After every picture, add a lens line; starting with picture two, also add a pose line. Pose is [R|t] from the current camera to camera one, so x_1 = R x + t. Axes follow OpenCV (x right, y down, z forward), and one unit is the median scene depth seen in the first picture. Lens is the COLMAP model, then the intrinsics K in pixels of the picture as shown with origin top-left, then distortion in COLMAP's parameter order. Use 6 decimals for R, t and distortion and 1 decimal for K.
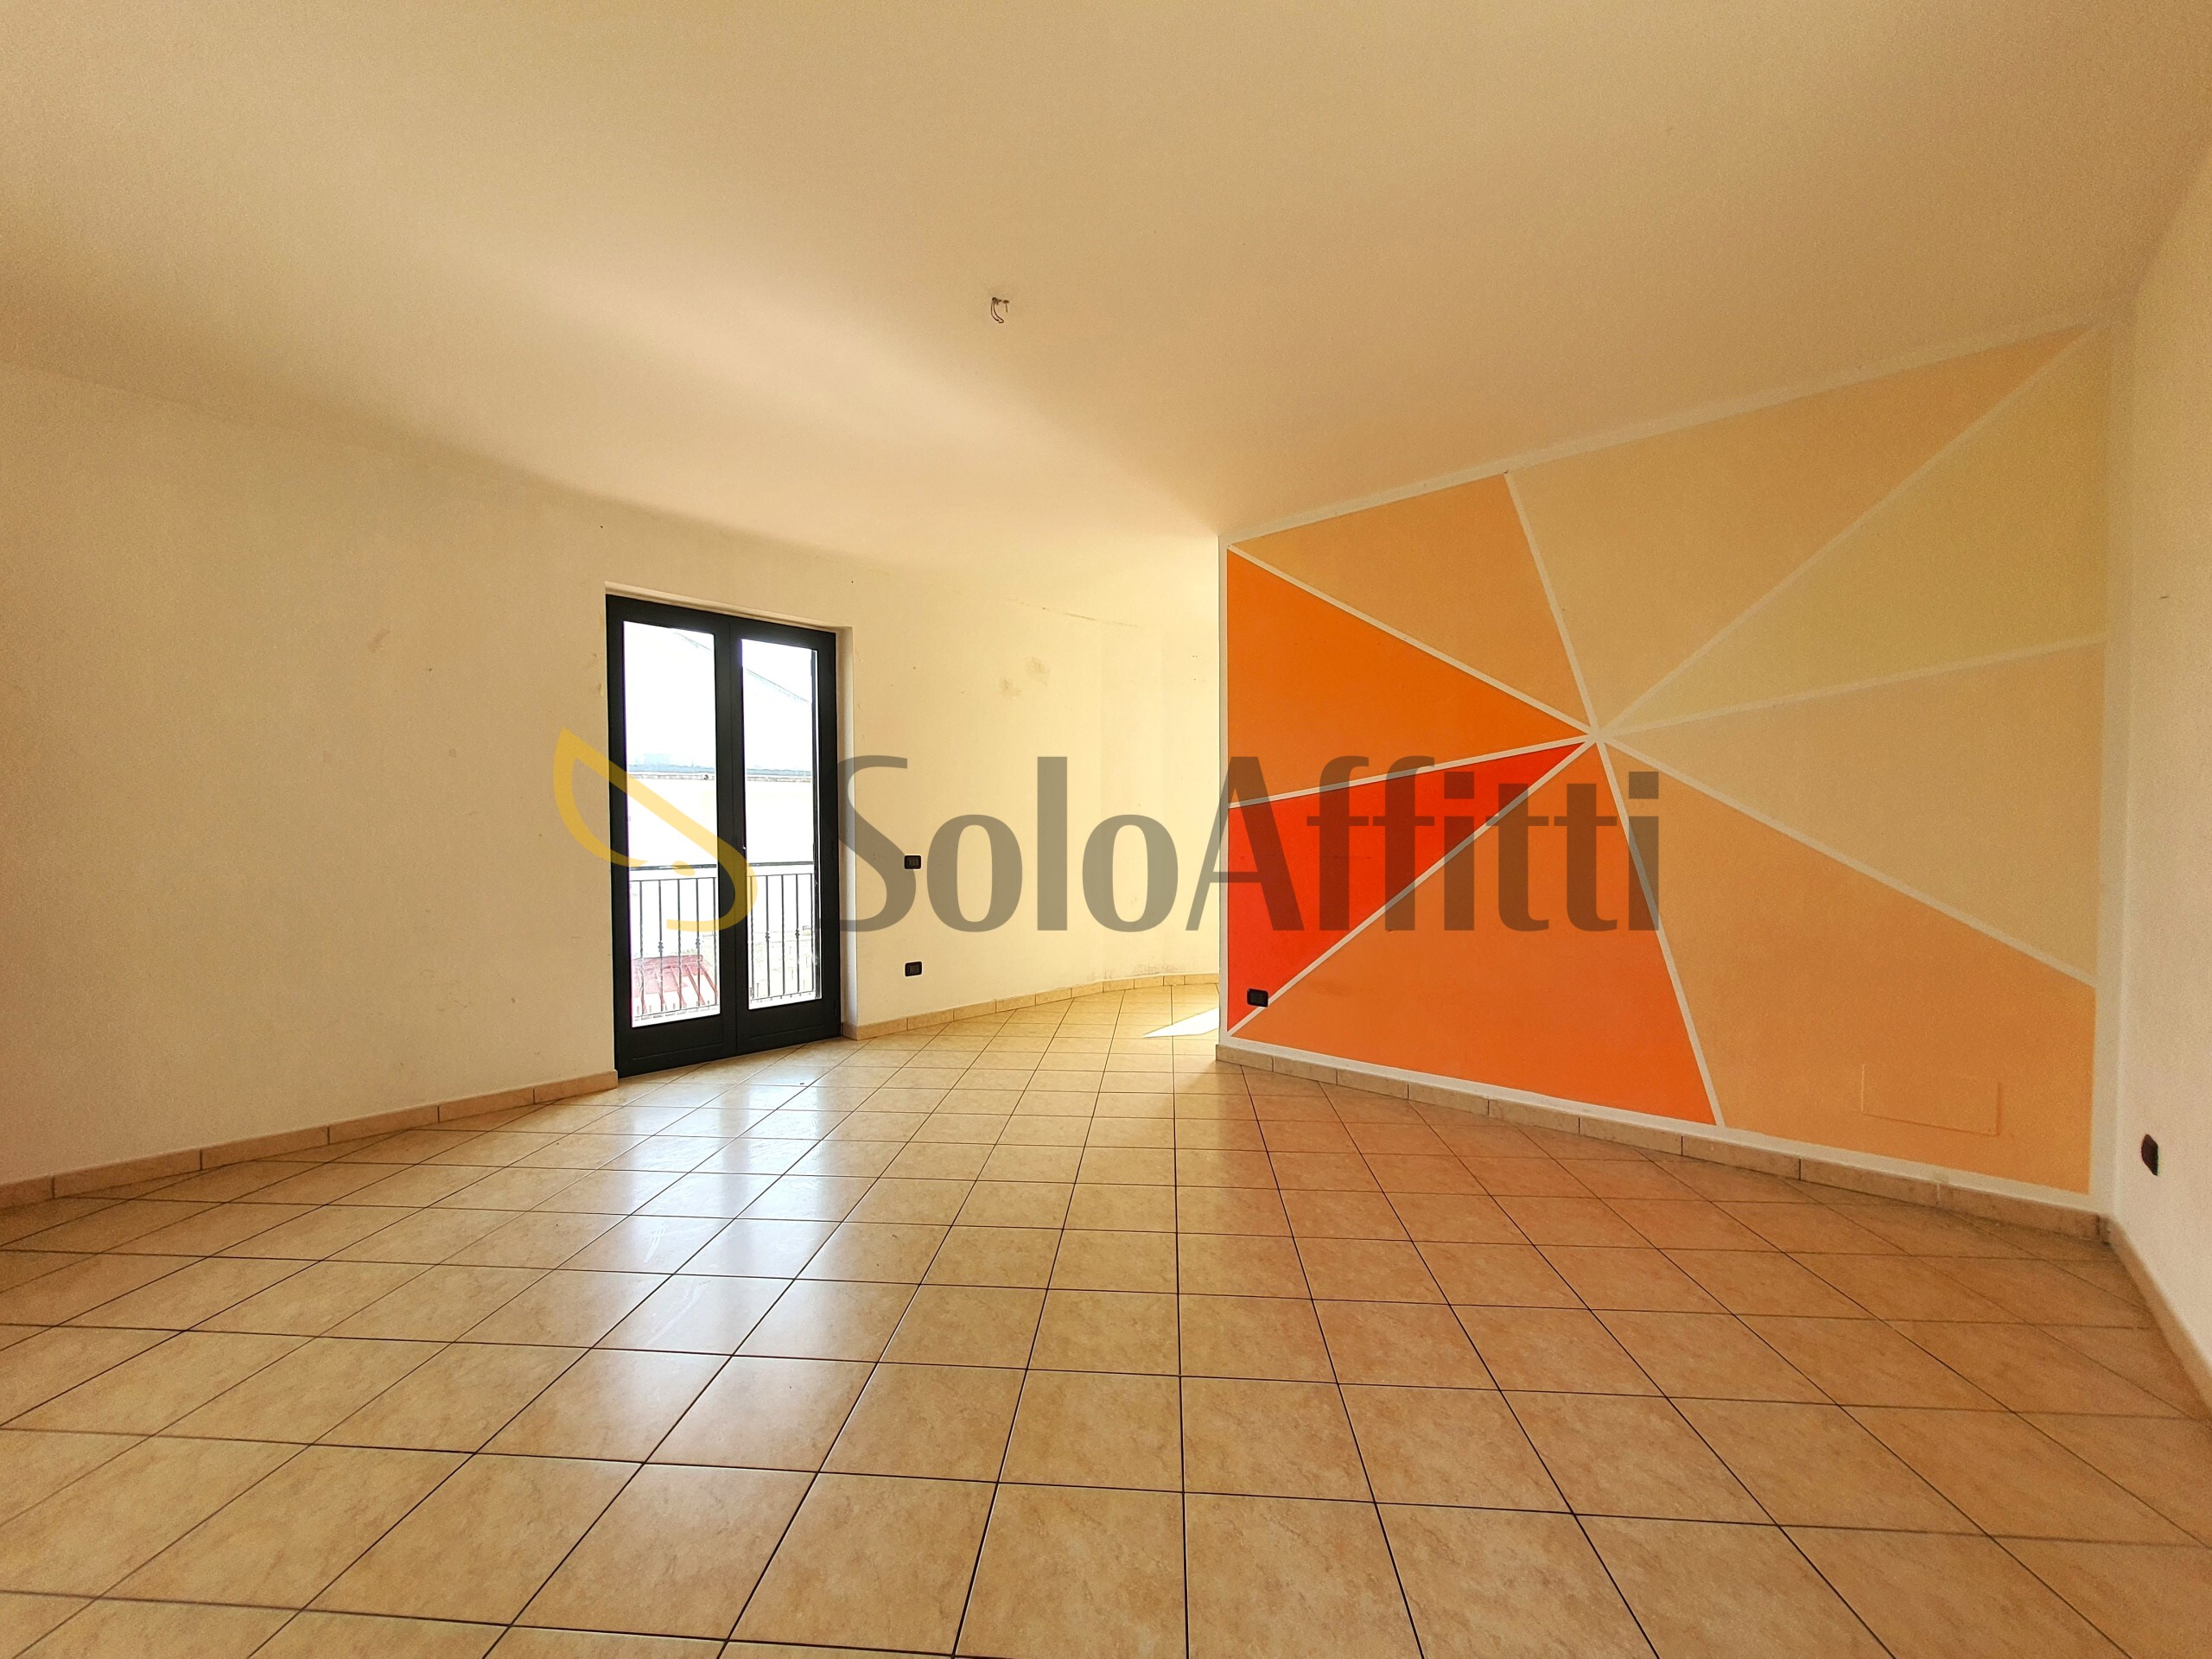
lens RADIAL K [[880.2, 0, 1098.2], [0, 880.2, 852.2], [0, 0, 1]] dist [0.001835, 0.000684]
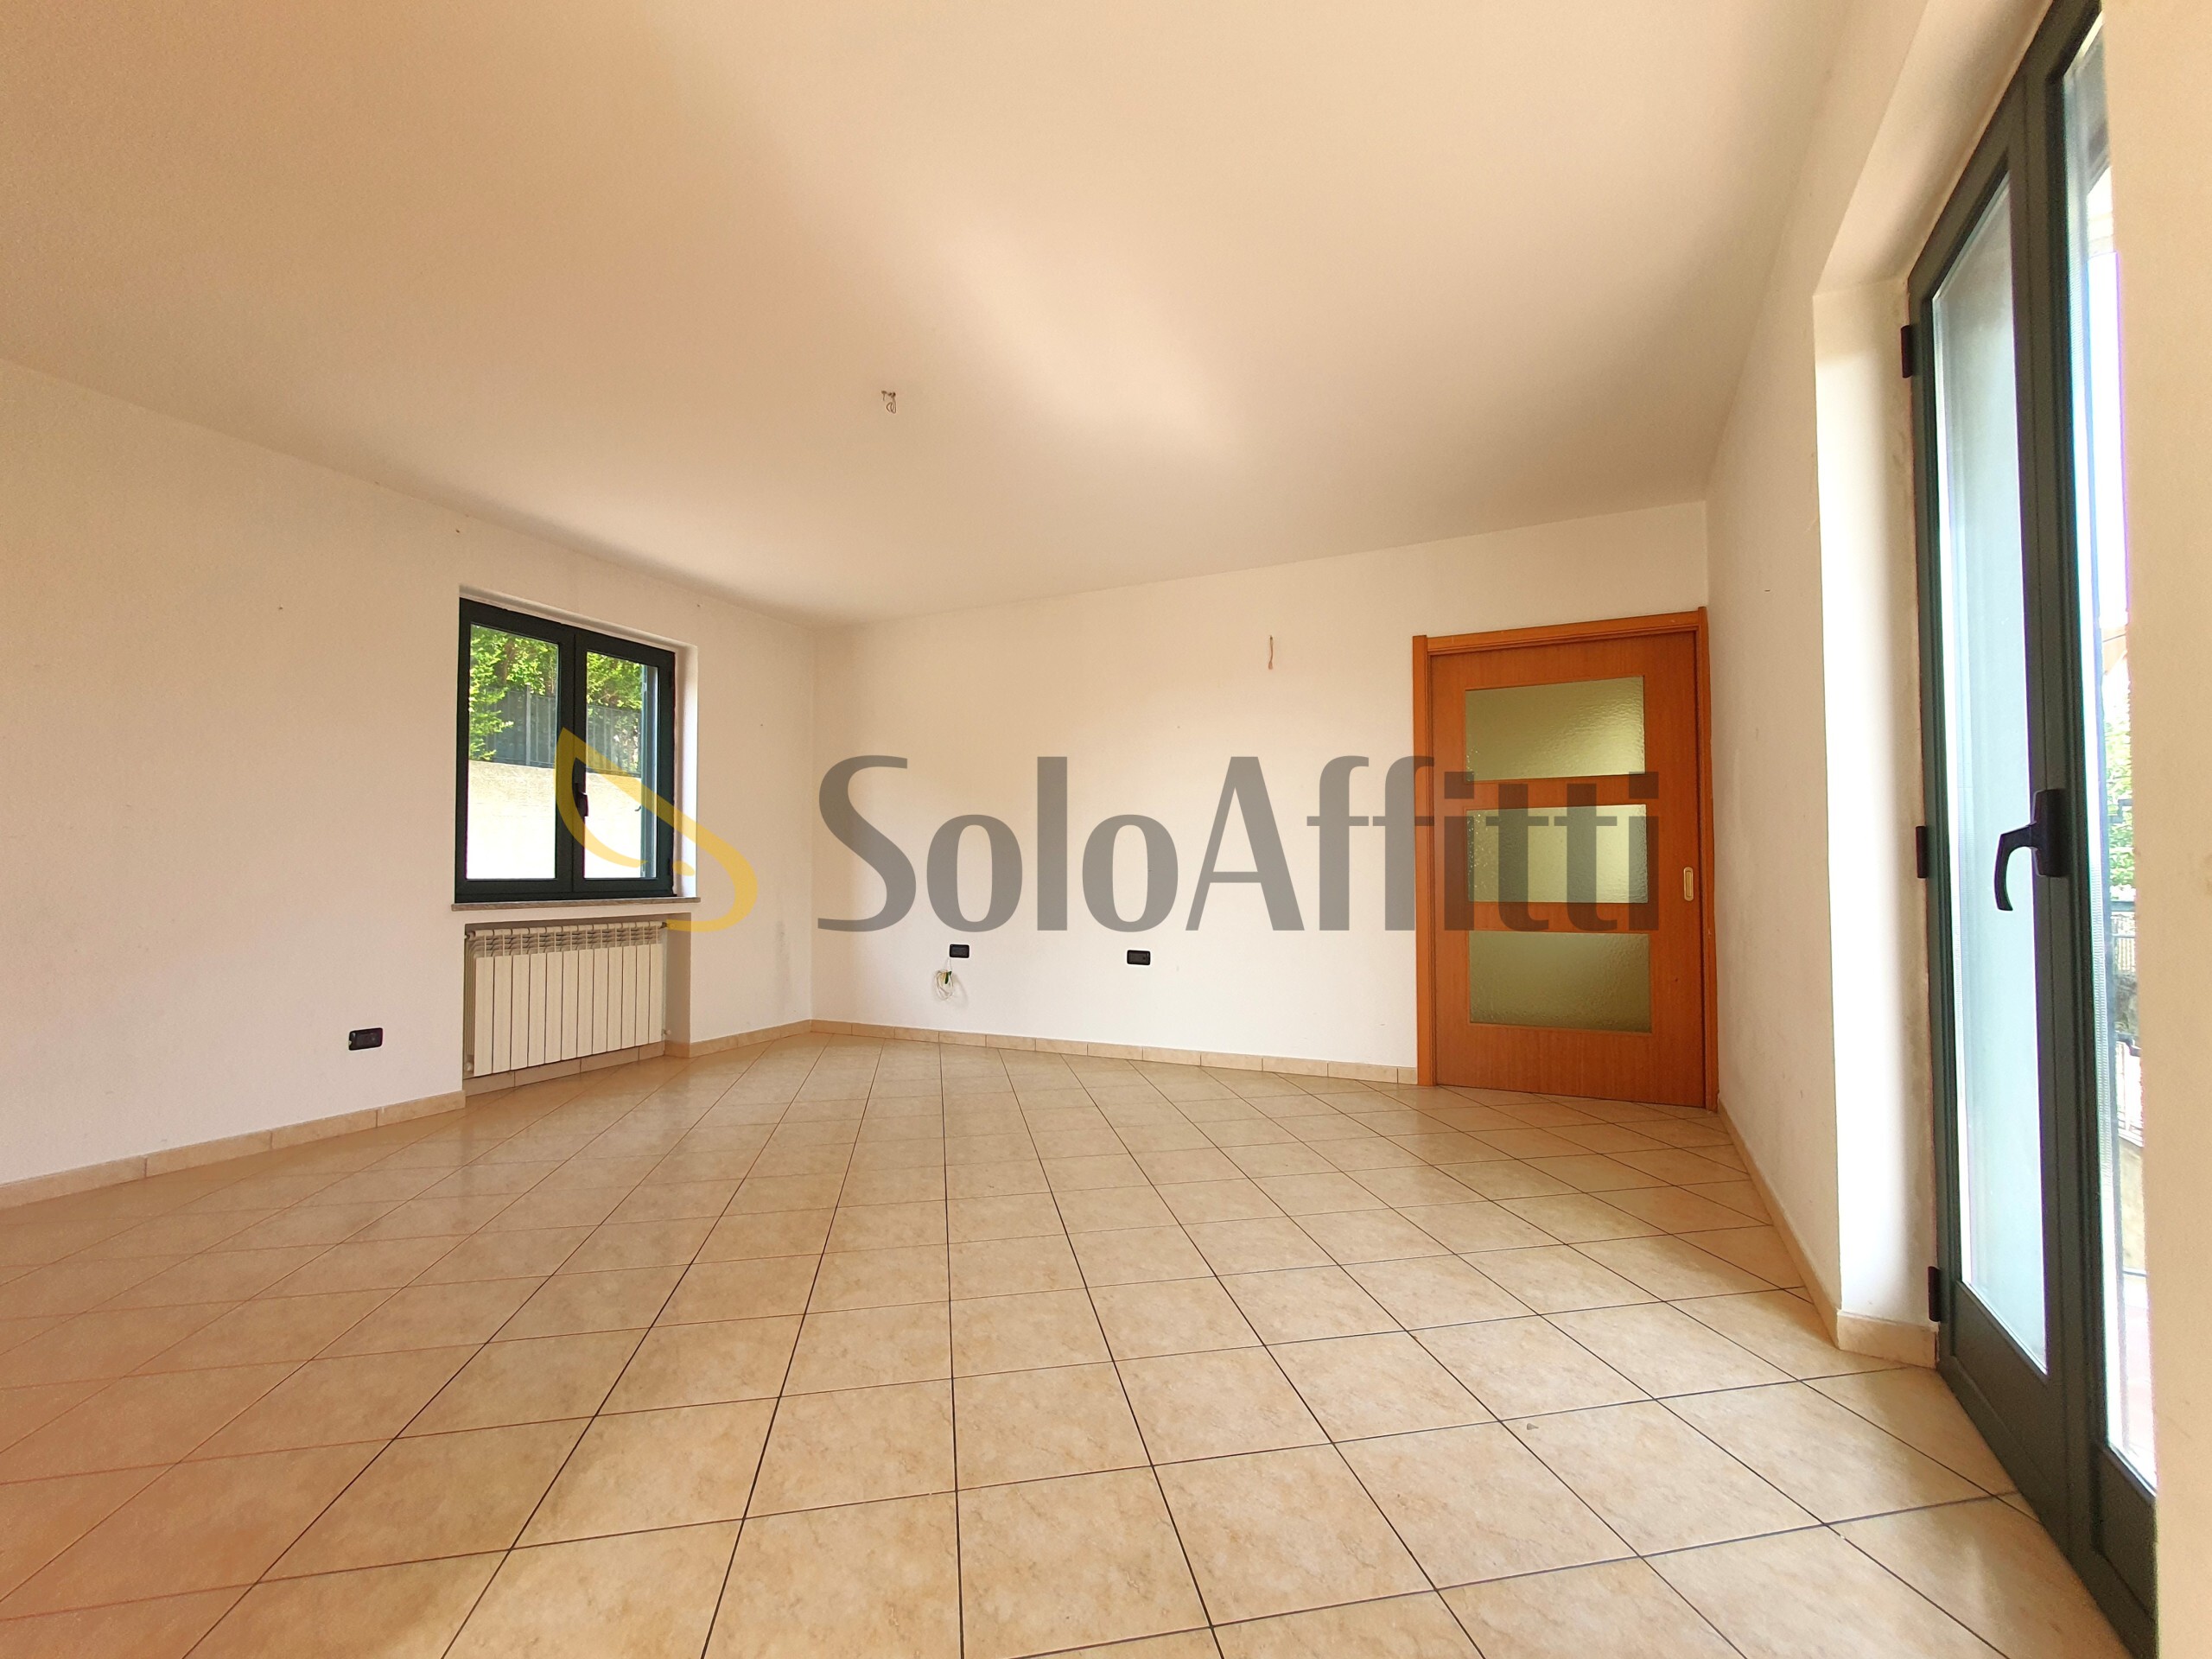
lens RADIAL K [[880.2, 0, 1098.2], [0, 880.2, 852.2], [0, 0, 1]] dist [0.001835, 0.000684]
pose [[-0.966388, -0.000296, -0.257087, -0.044984], [-0.001521, 0.999988, 0.004564, 0.000911], [0.257082, 0.004801, -0.966378, 1.270857]]
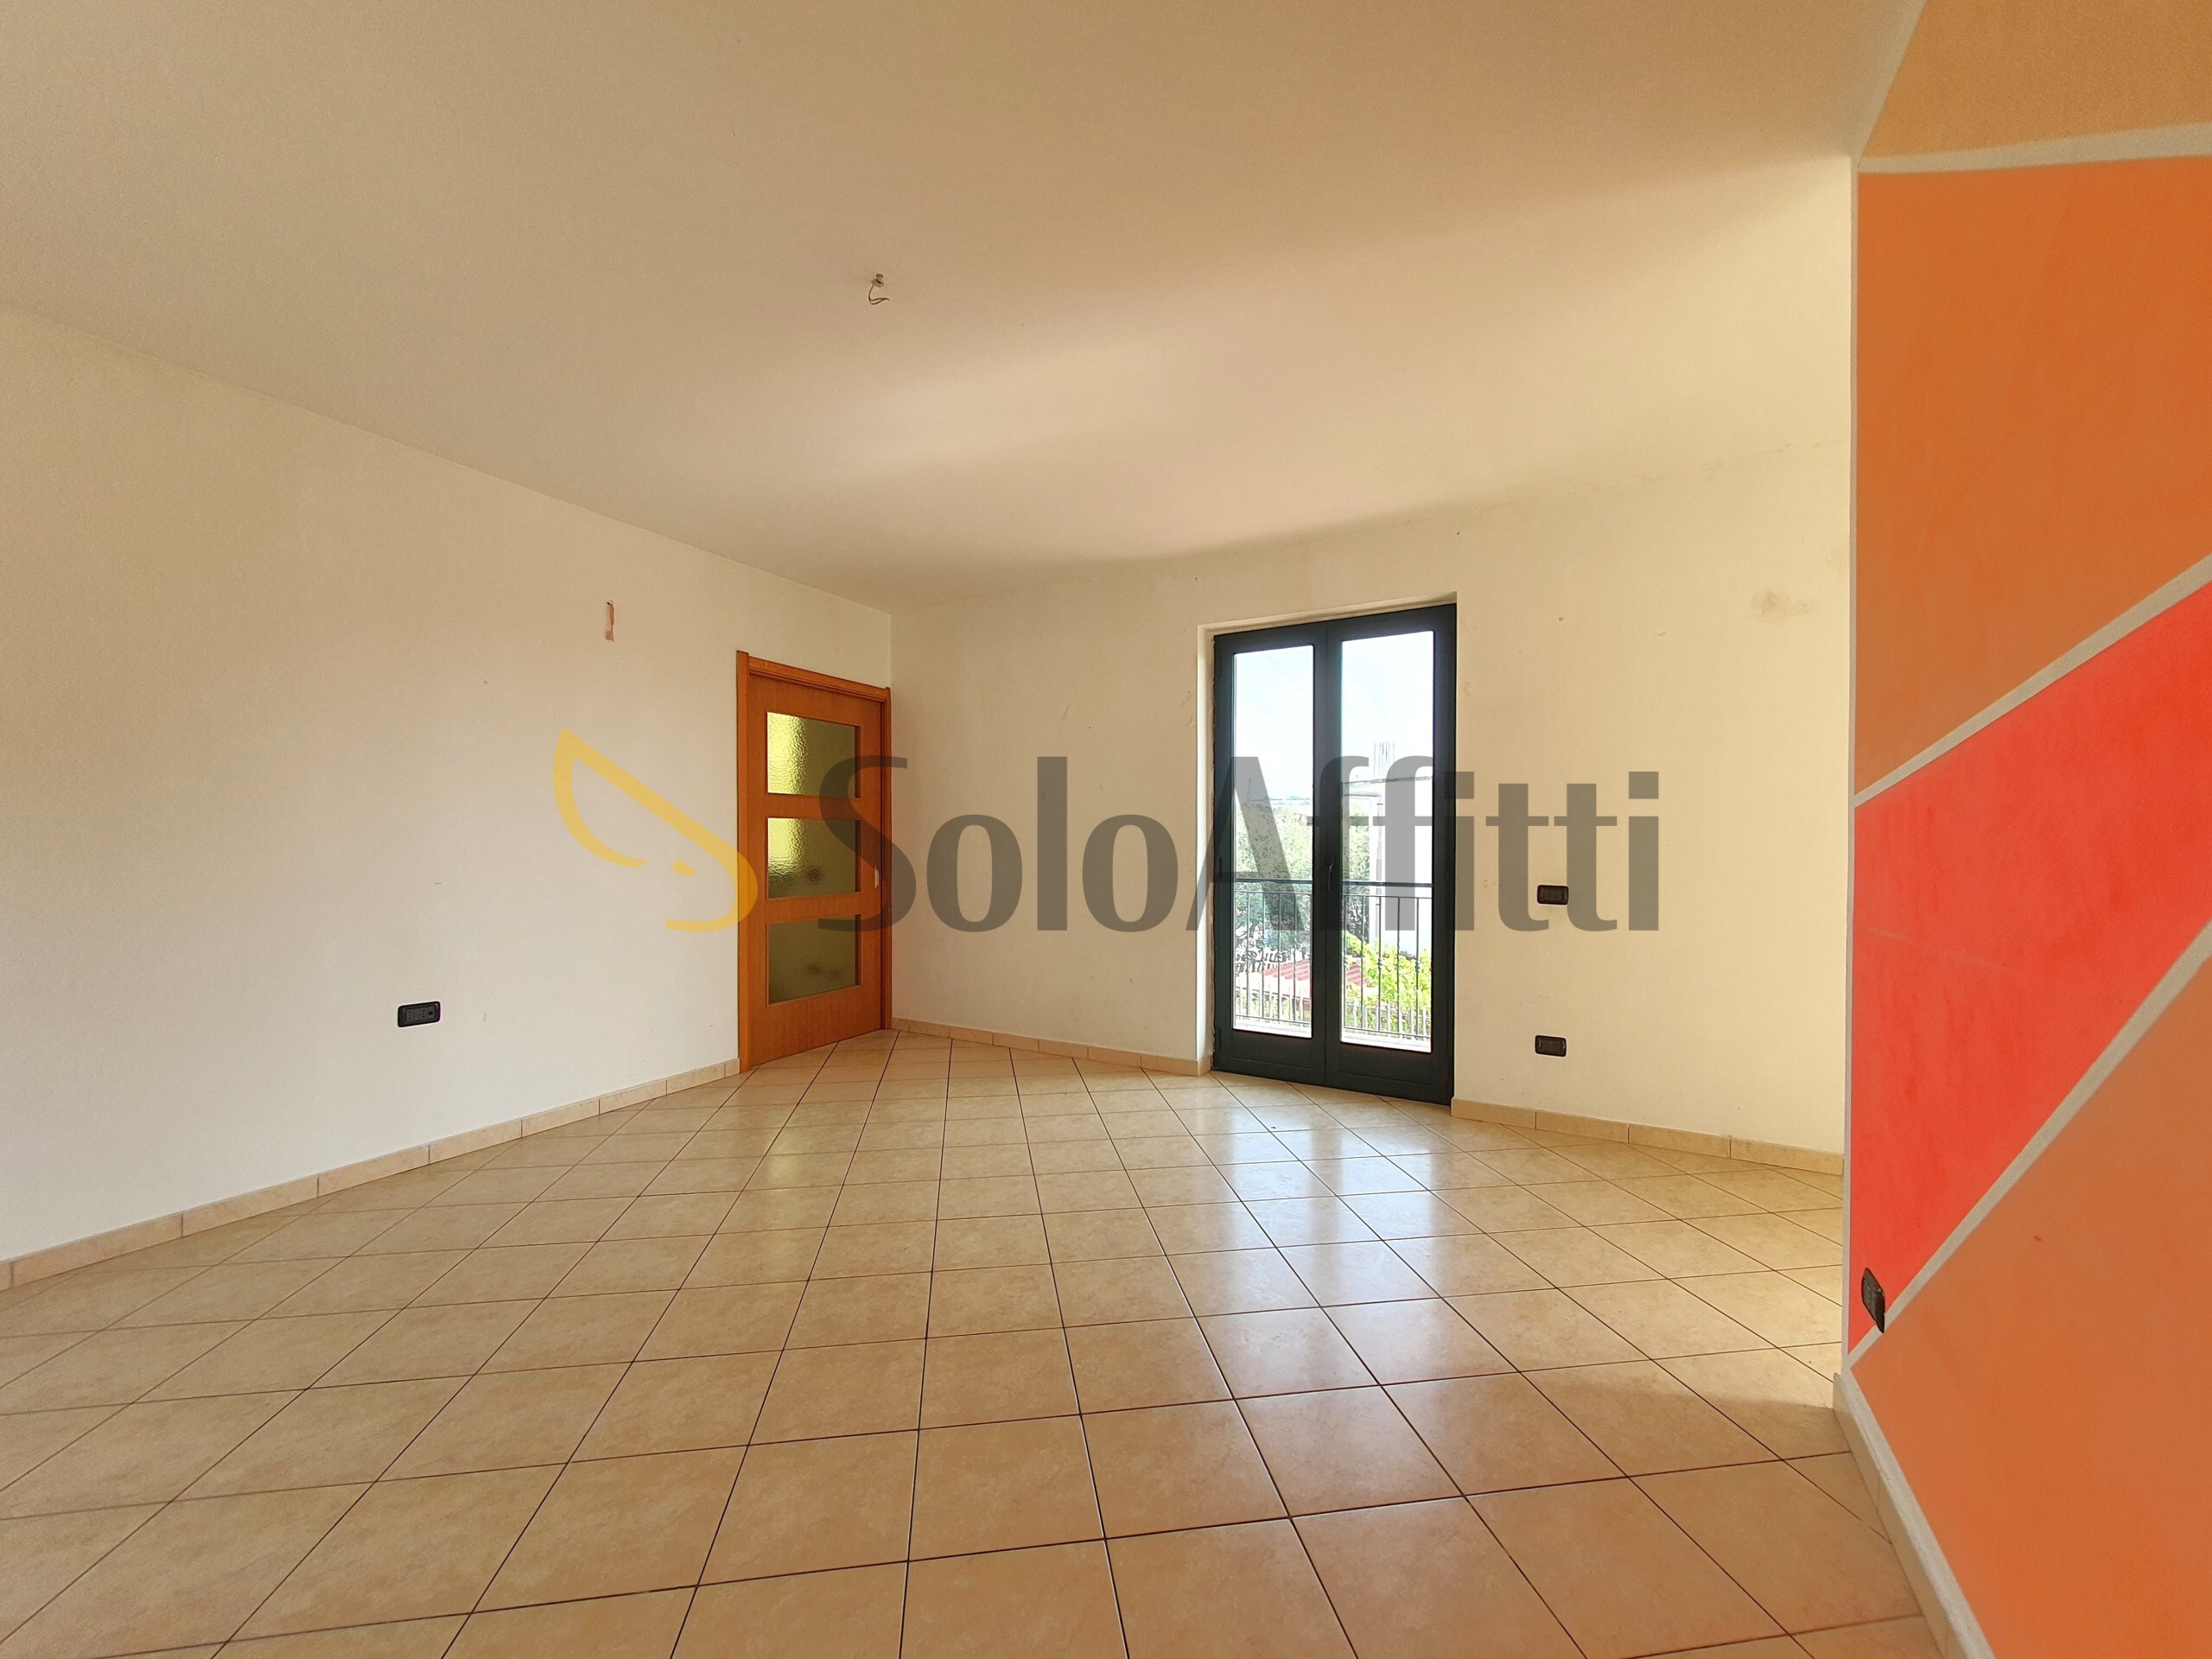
lens RADIAL K [[885.3, 0, 1098.4], [0, 885.3, 843.0], [0, 0, 1]] dist [0.000183, 0.000219]
pose [[0.219098, 0.006740, -0.975680, 0.483815], [-0.030523, 0.999534, 0.000051, -0.022986], [0.975225, 0.029769, 0.219202, 0.585840]]
